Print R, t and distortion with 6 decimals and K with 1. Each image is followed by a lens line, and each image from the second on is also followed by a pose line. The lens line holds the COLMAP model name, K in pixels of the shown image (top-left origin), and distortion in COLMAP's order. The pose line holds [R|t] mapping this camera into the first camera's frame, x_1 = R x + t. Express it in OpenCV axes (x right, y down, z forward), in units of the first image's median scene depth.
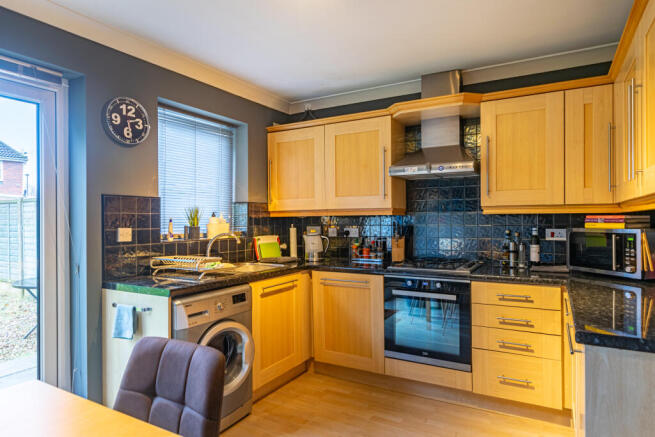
lens RADIAL K [[395.6, 0, 329.4], [0, 395.6, 222.9], [0, 0, 1]] dist [0.006307, -0.000511]
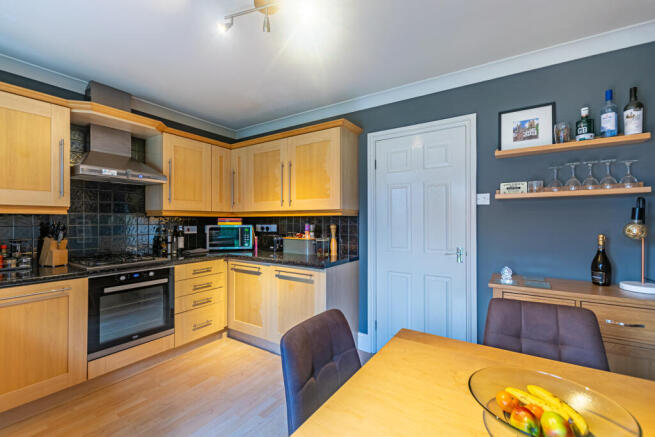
lens RADIAL K [[282.7, 0, 329.0], [0, 282.7, 220.3], [0, 0, 1]] dist [0.001050, -0.001789]
pose [[0.056657, 0.005536, 0.998378, -0.539625], [0.004517, 0.999973, -0.005801, 0.001191], [-0.998384, 0.004838, 0.056630, 0.392220]]
